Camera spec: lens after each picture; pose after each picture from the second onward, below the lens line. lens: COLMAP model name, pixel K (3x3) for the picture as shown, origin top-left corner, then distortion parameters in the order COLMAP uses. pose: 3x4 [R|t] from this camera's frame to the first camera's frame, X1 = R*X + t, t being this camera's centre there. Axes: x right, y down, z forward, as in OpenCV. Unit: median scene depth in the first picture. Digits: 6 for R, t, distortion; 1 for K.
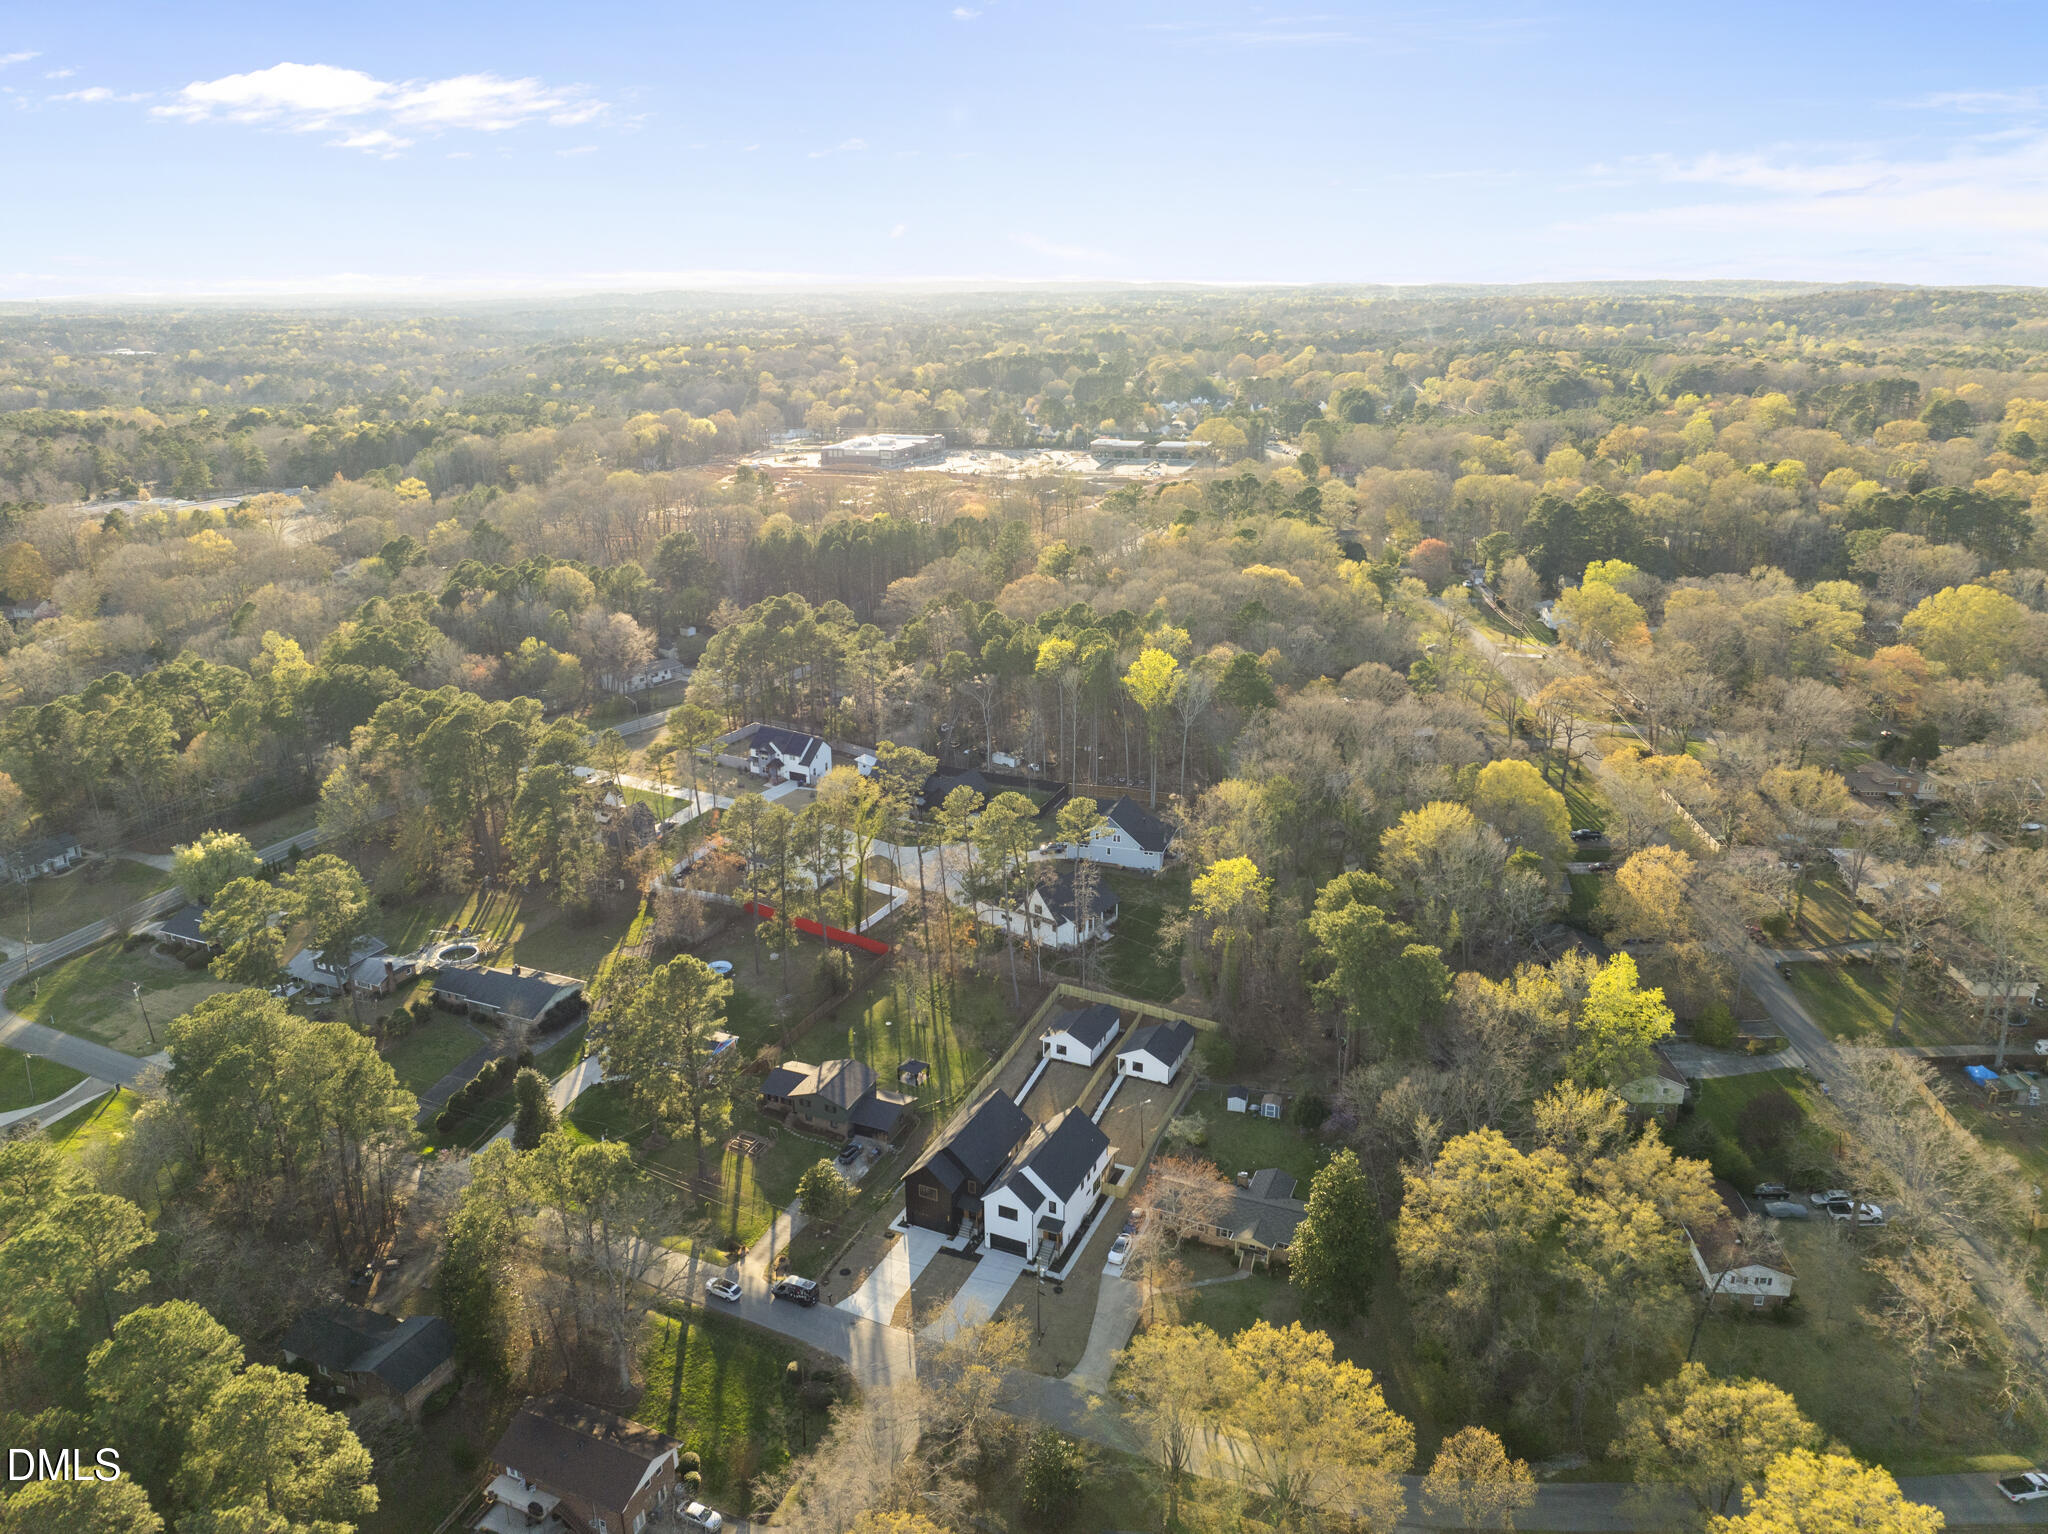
lens RADIAL K [[1462.1, 0, 1024.0], [0, 1462.1, 767.0], [0, 0, 1]] dist [-0.031870, 0.001526]
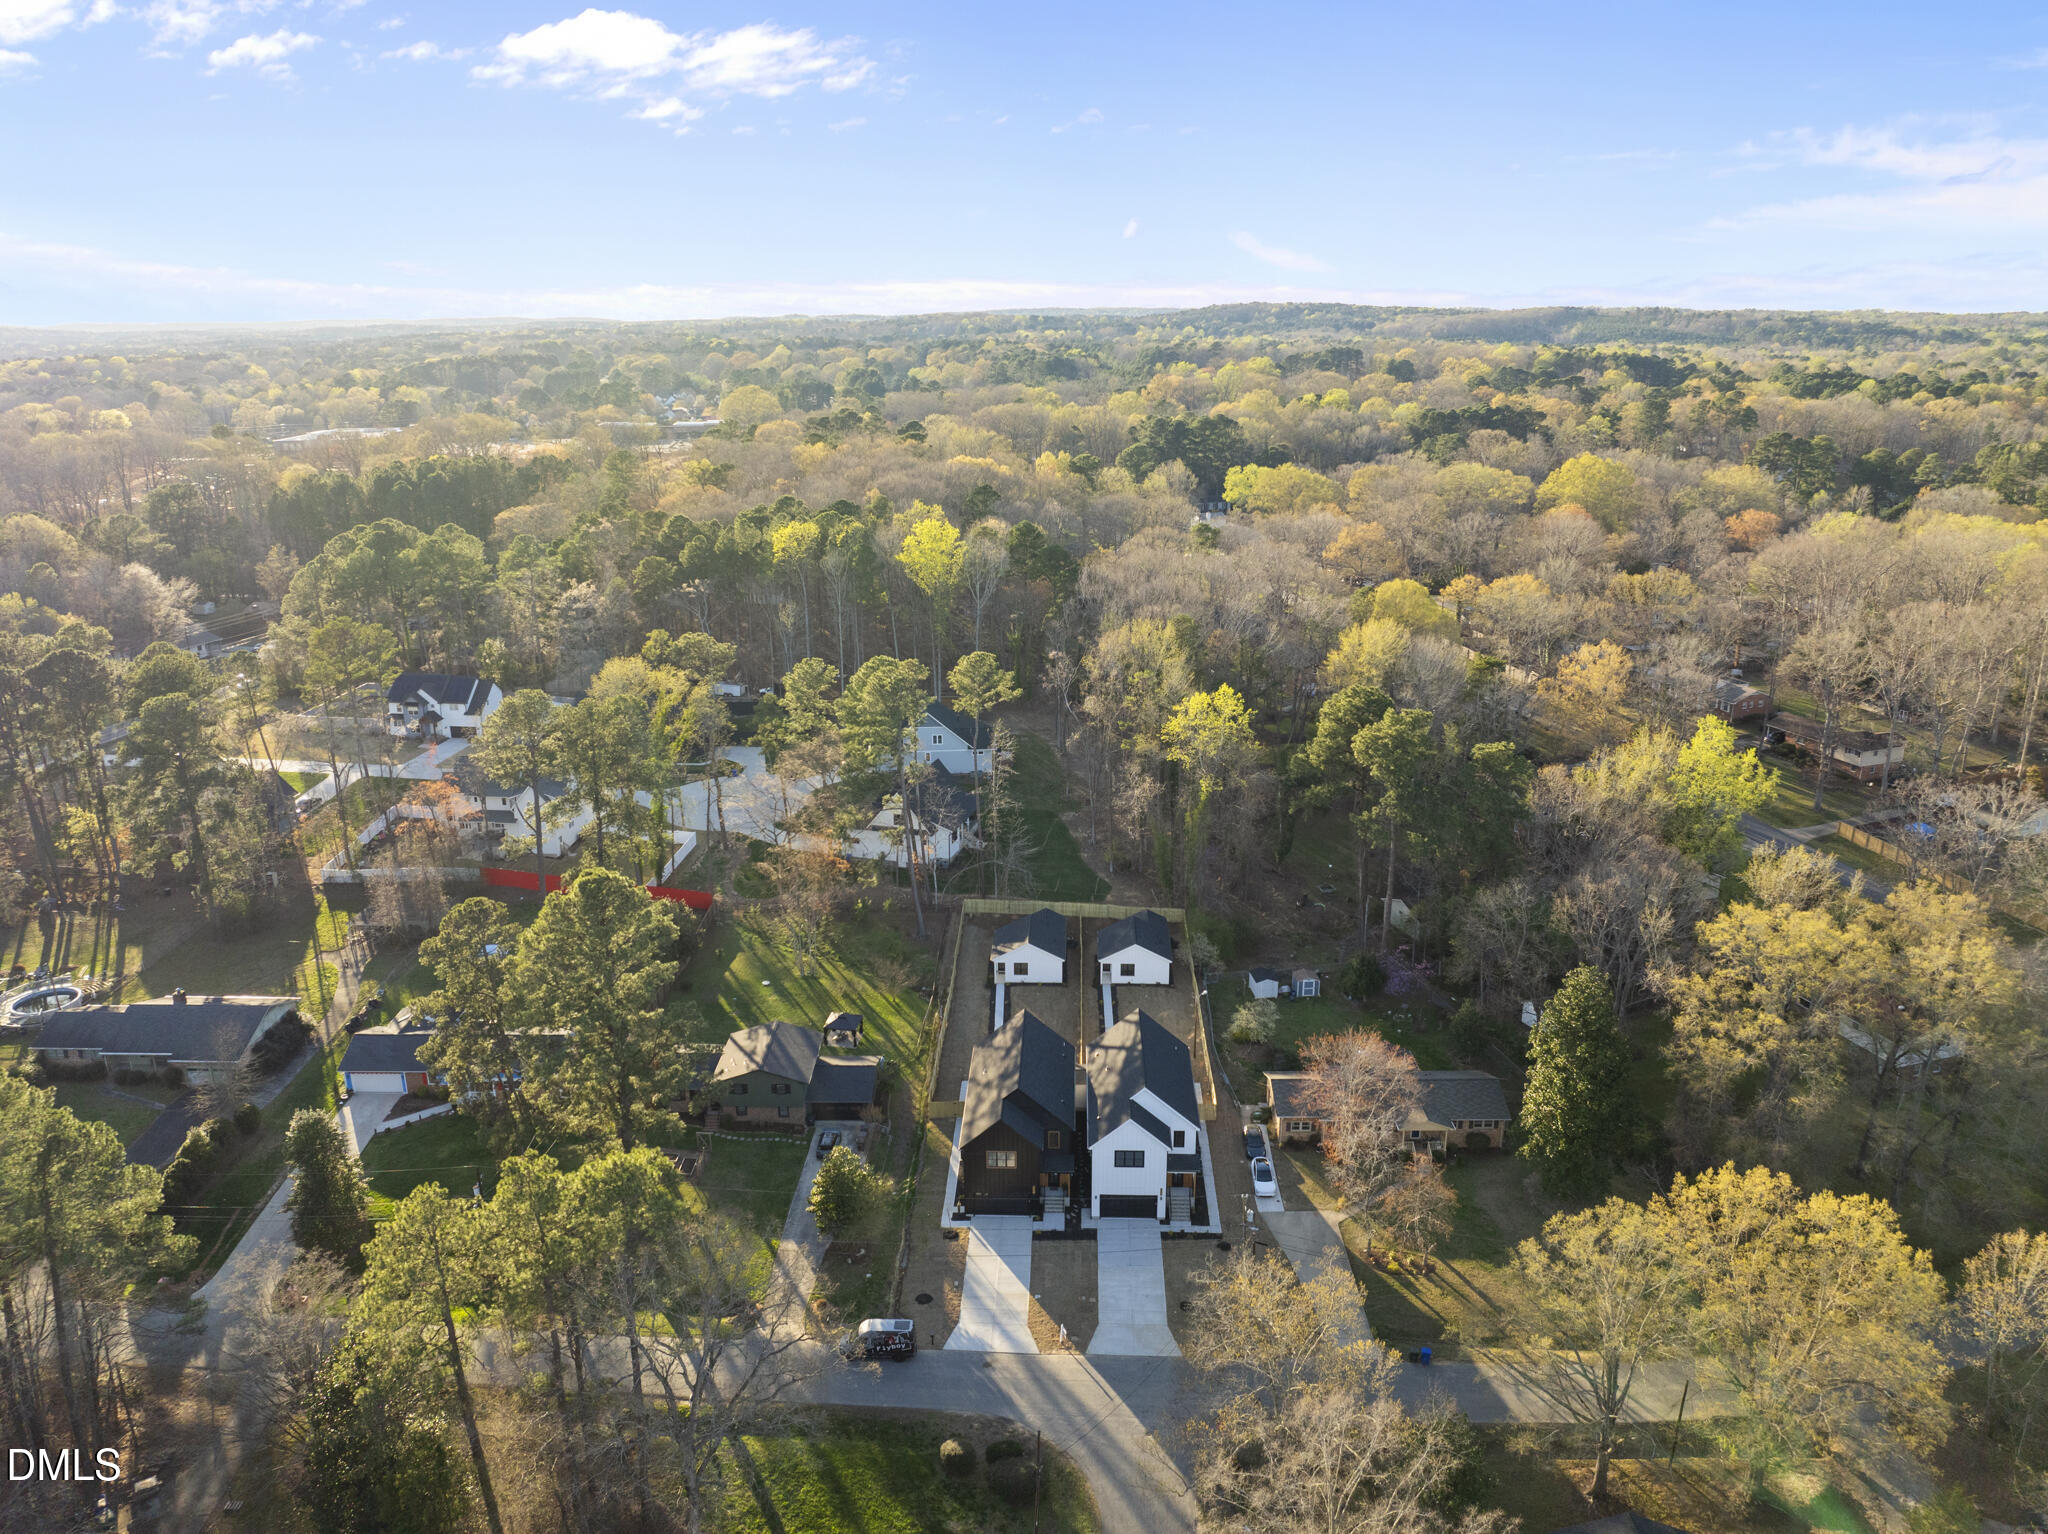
lens RADIAL K [[1445.4, 0, 1024.0], [0, 1445.4, 767.0], [0, 0, 1]] dist [-0.042596, 0.002992]
pose [[0.920292, -0.110538, 0.375291, -0.232056], [0.121541, 0.992570, -0.005694, 0.088473], [-0.371873, 0.050854, 0.926890, 0.278341]]
